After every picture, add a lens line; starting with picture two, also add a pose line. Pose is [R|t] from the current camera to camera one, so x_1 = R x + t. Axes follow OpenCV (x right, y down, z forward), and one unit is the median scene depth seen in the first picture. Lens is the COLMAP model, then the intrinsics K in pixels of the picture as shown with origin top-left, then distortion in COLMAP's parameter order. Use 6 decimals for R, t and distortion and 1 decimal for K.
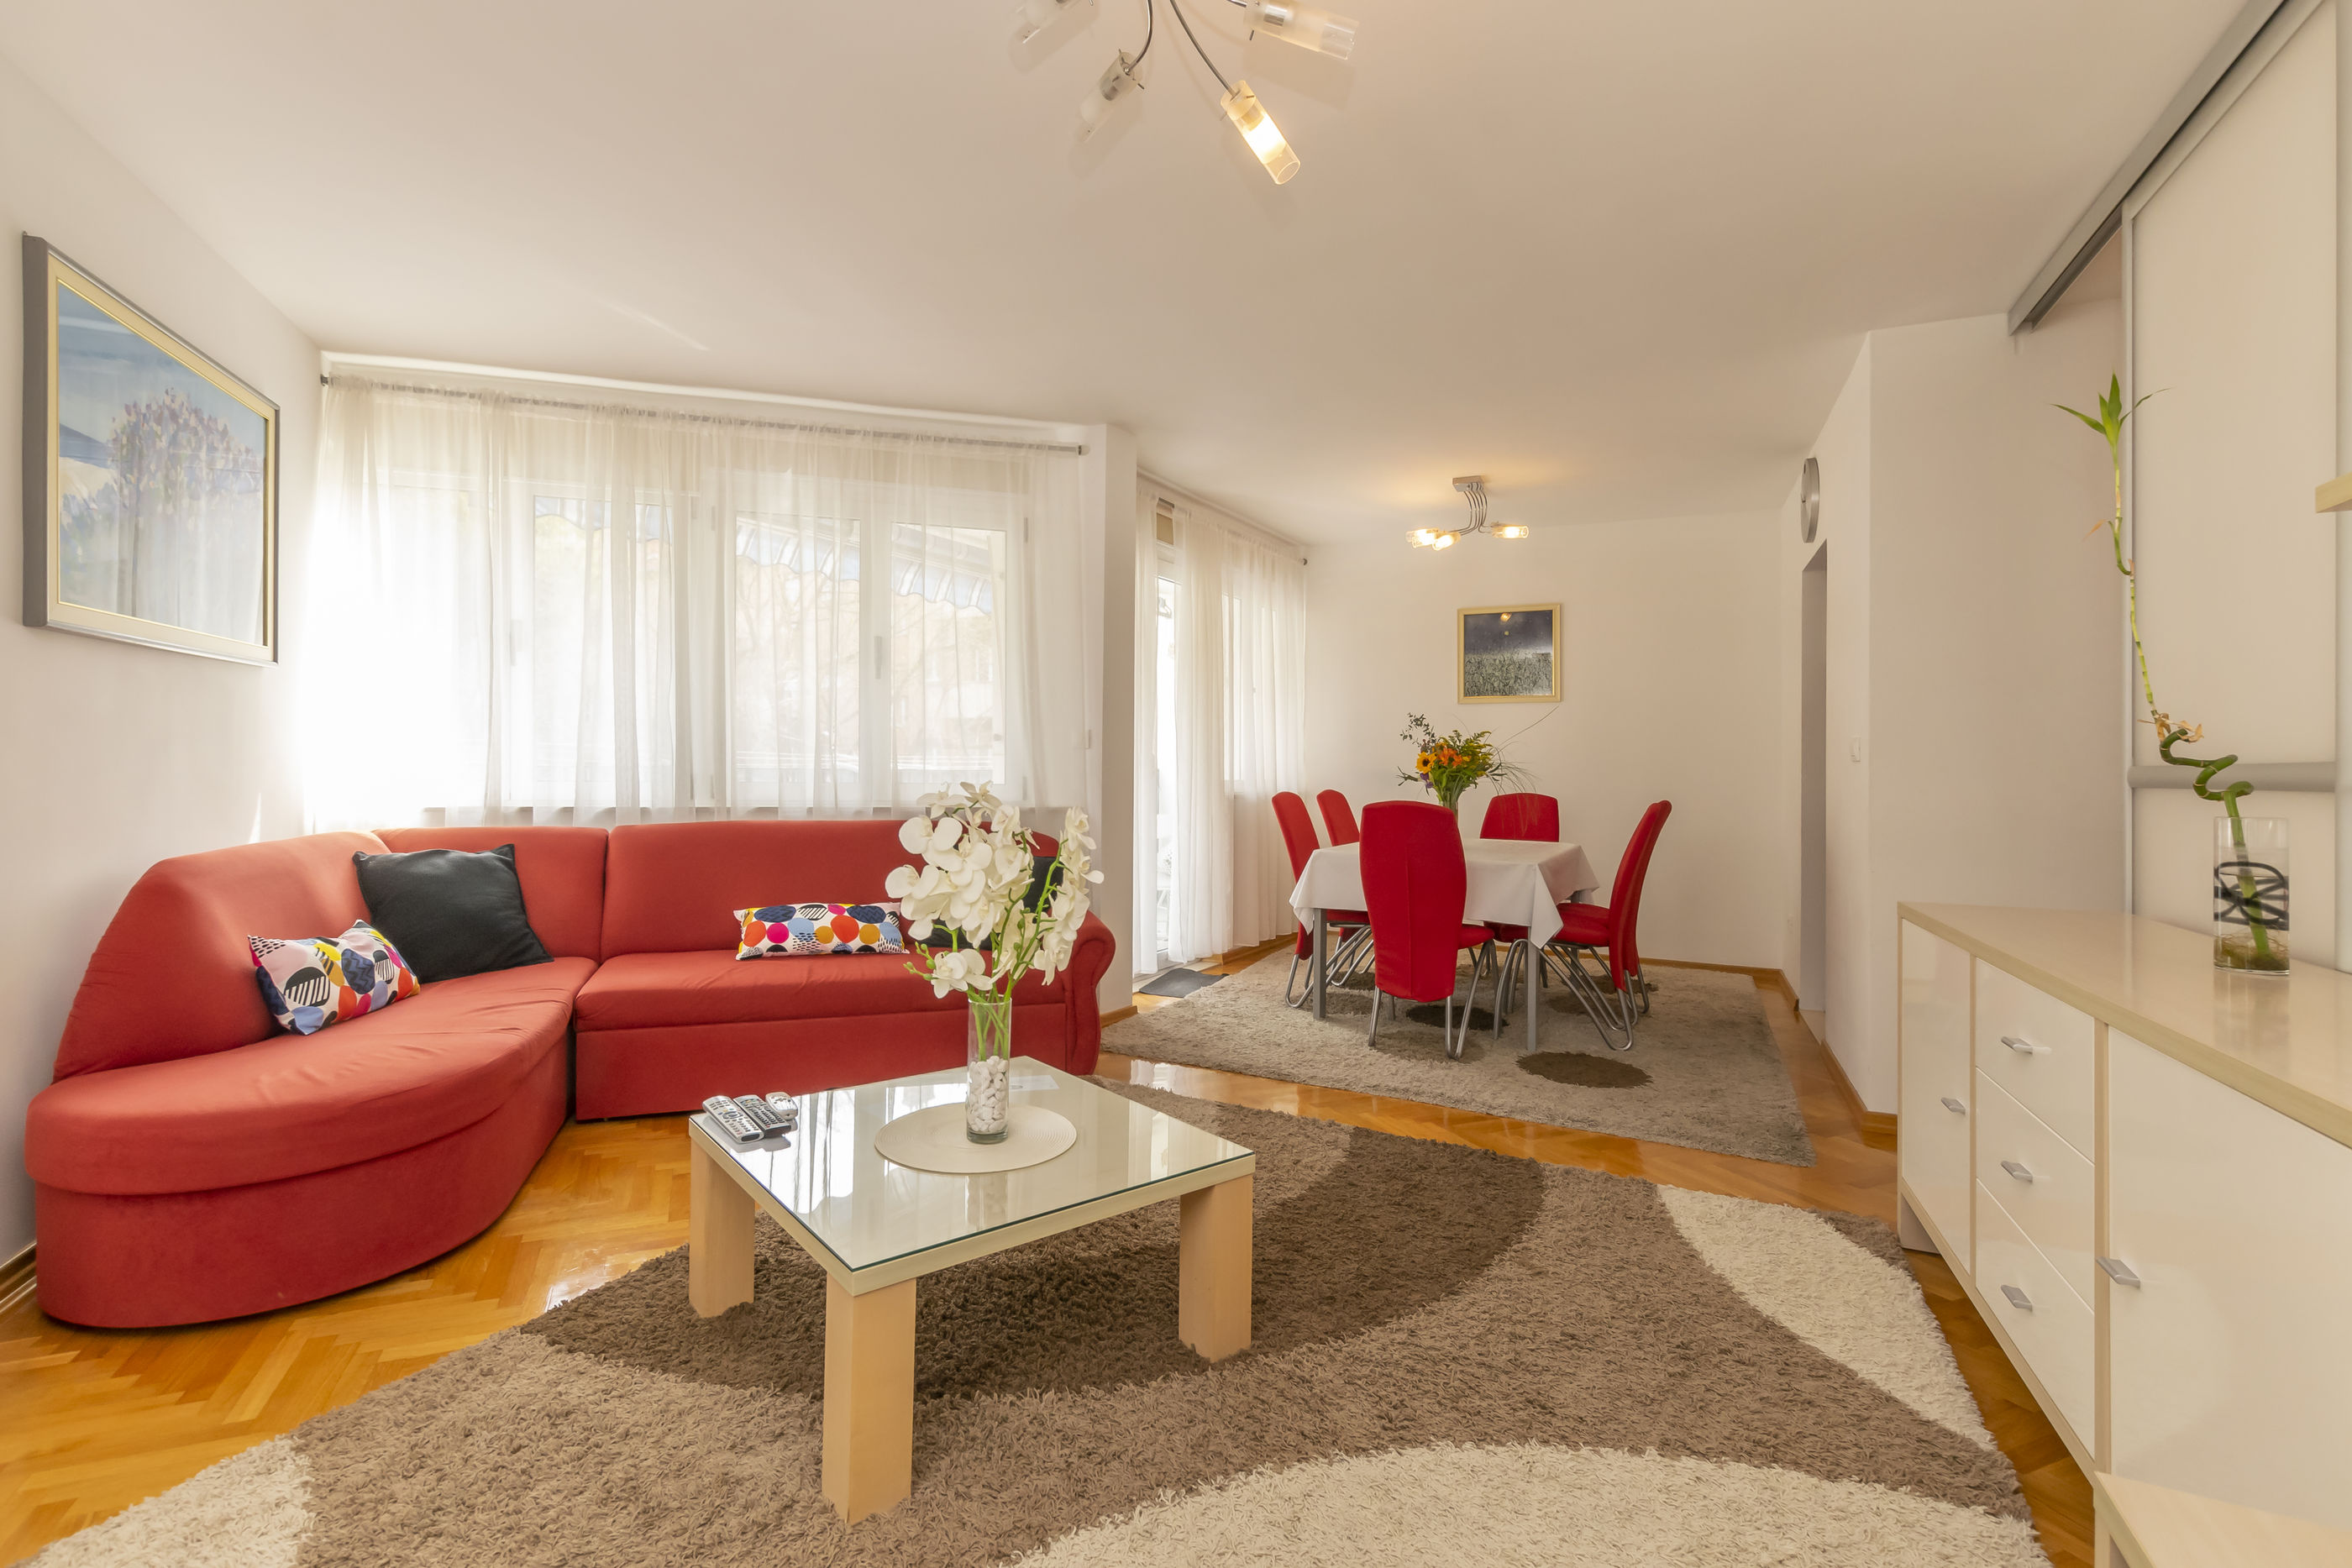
lens RADIAL K [[1051.4, 0, 1176.0], [0, 1051.4, 784.0], [0, 0, 1]] dist [0.008037, 0.000258]
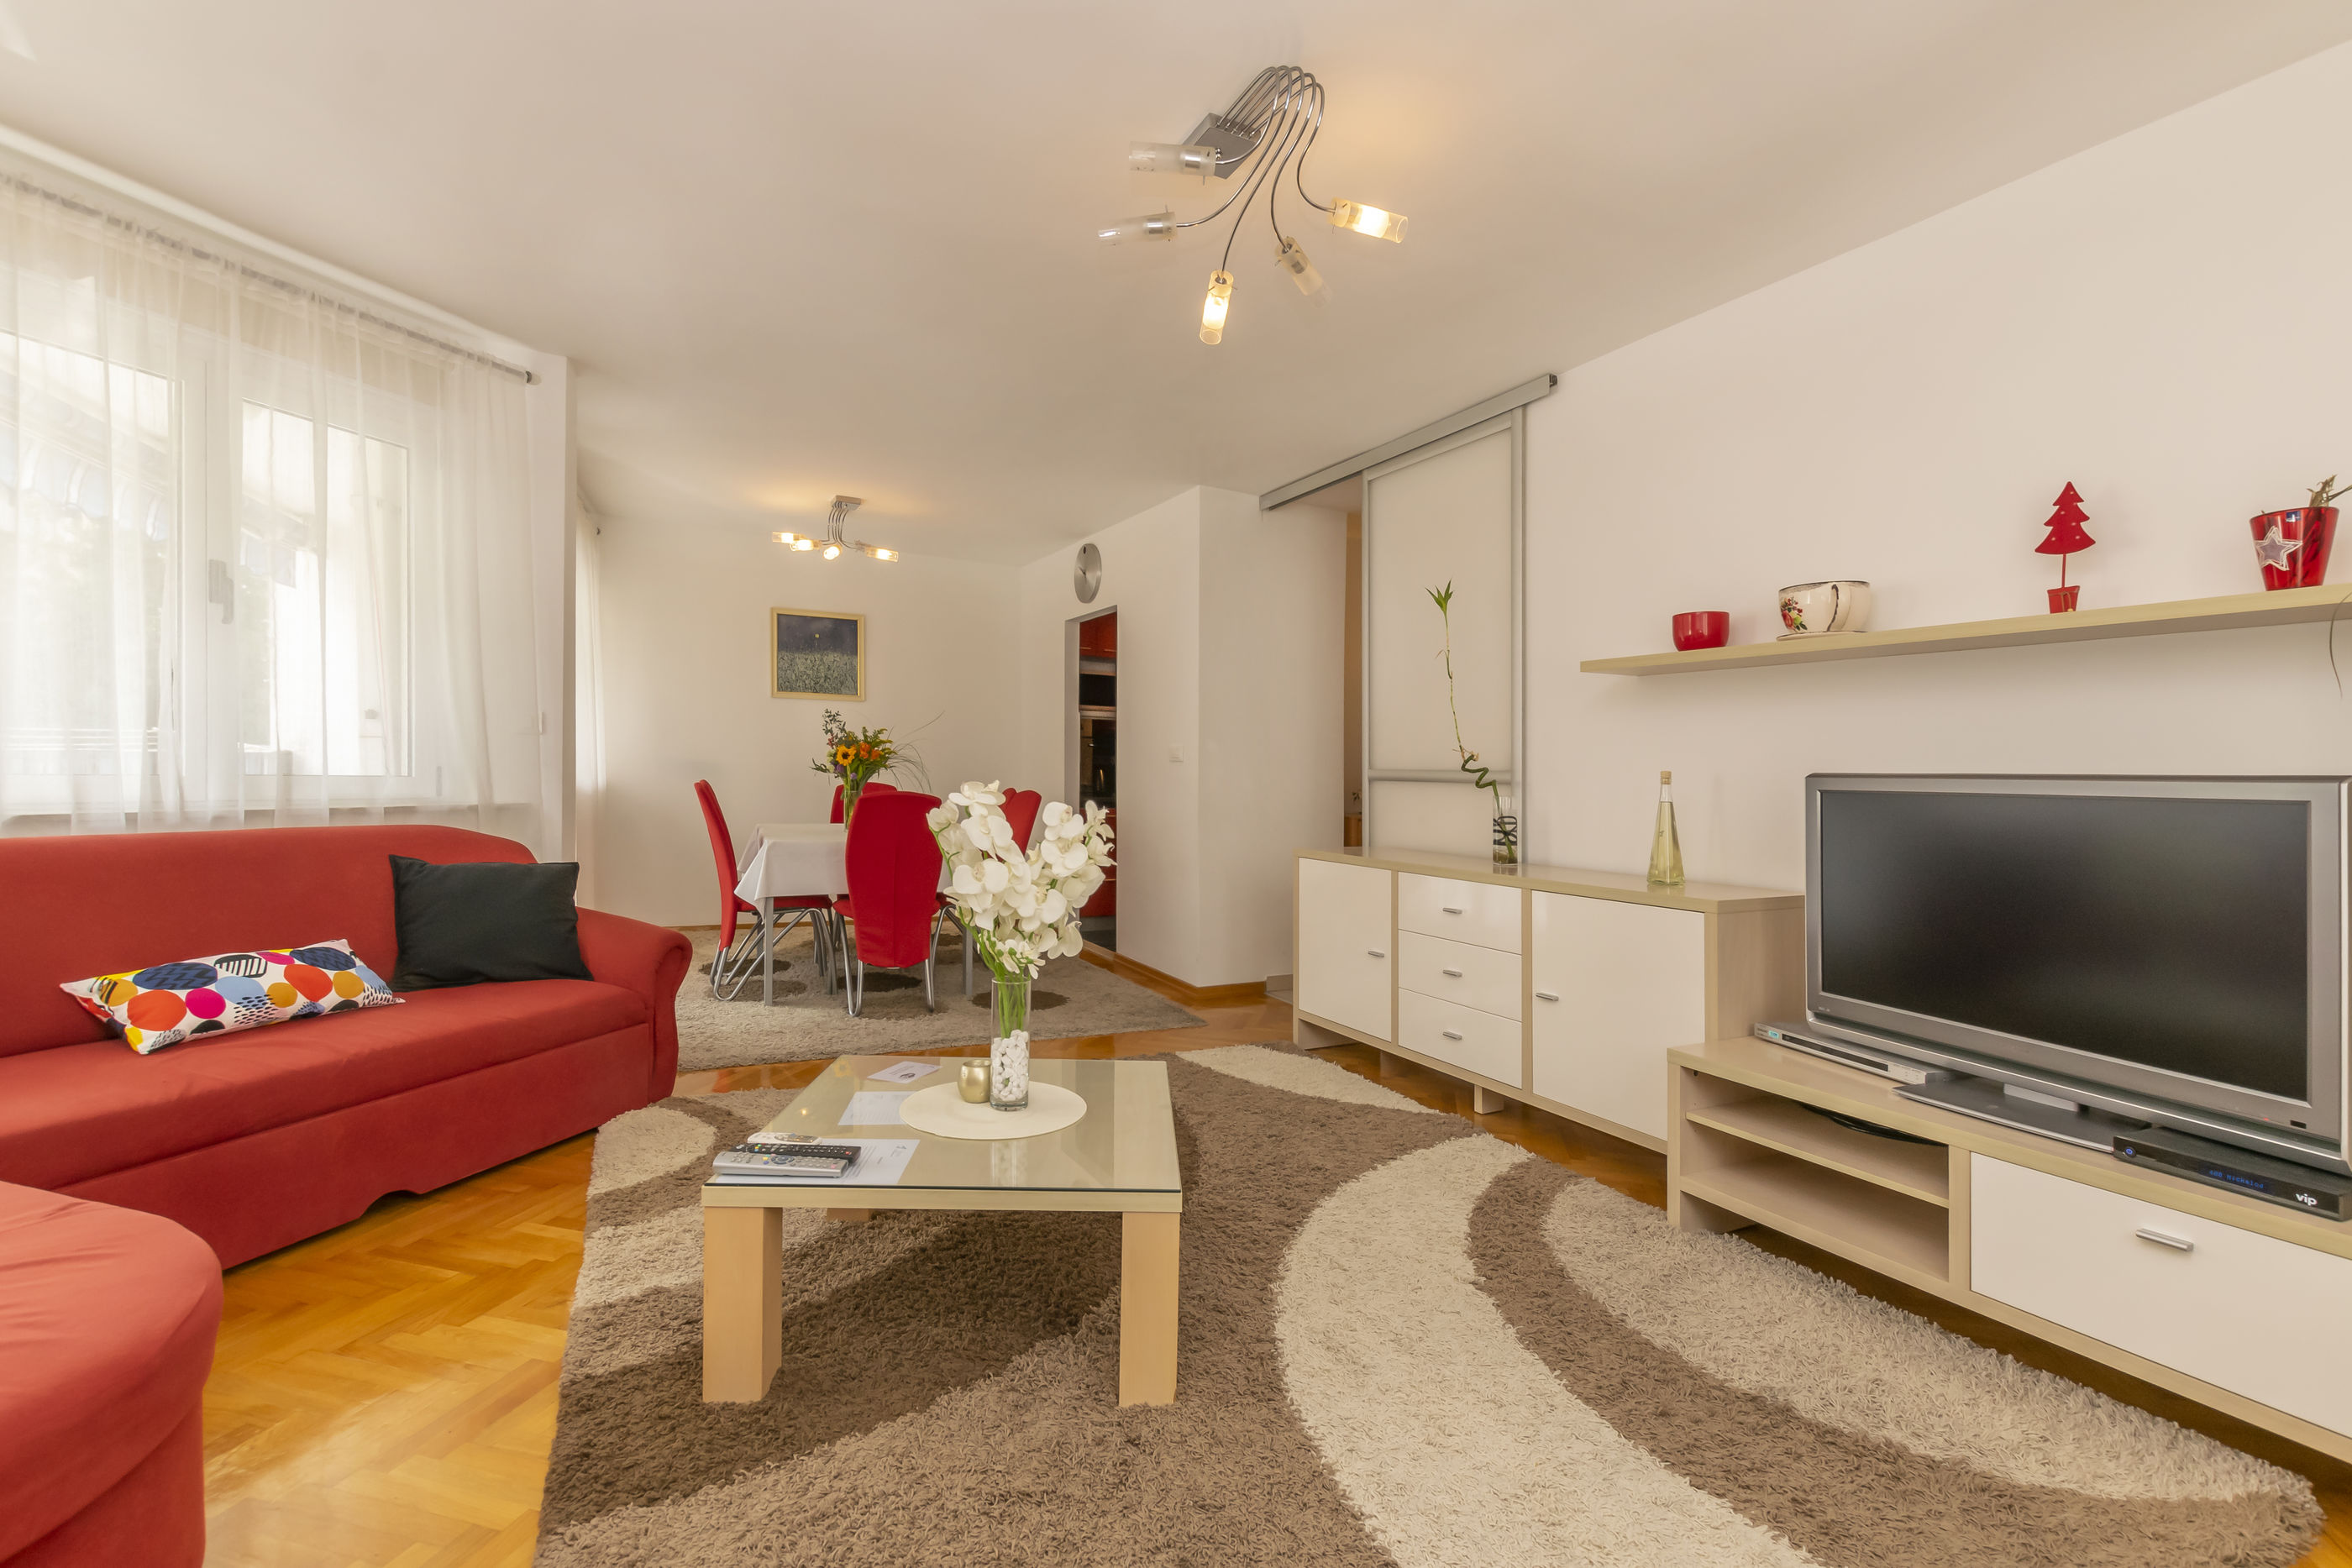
lens RADIAL K [[995.6, 0, 1176.0], [0, 995.6, 784.0], [0, 0, 1]] dist [0.000396, 0.000258]
pose [[0.606377, -0.006734, 0.795149, -0.495717], [-0.005260, 0.999908, 0.012480, -0.007889], [-0.795160, -0.011750, 0.606286, 0.129304]]
